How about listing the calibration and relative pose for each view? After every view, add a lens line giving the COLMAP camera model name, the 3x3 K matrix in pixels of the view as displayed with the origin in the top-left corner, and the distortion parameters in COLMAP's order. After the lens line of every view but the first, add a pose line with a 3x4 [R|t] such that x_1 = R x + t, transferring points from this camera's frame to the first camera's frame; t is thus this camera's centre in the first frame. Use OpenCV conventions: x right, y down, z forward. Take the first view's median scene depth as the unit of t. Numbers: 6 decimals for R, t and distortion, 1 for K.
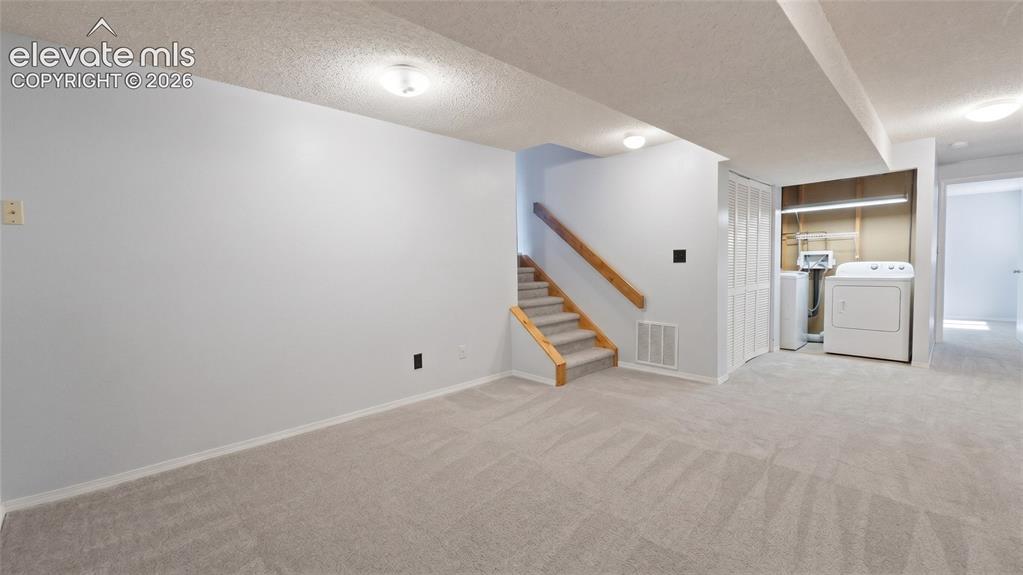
lens RADIAL K [[427.0, 0, 510.2], [0, 427.0, 283.2], [0, 0, 1]] dist [0.001251, 0.000026]
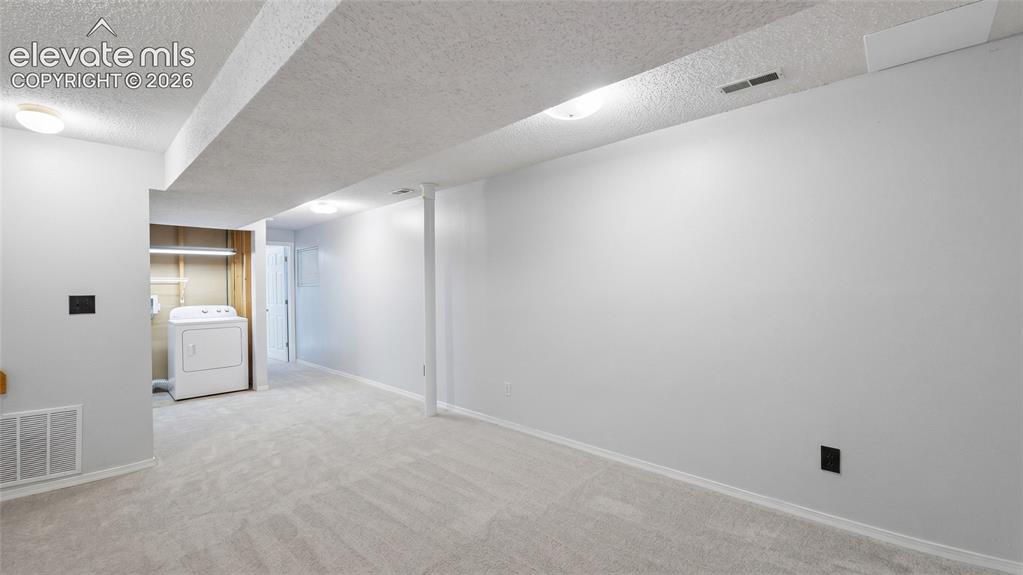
lens RADIAL K [[427.0, 0, 510.2], [0, 427.0, 290.7], [0, 0, 1]] dist [0.001251, 0.000026]
pose [[-0.089783, 0.013514, 0.995870, -0.313601], [0.060774, 0.998119, -0.008066, -0.033747], [-0.994105, 0.059798, -0.090436, 0.328853]]
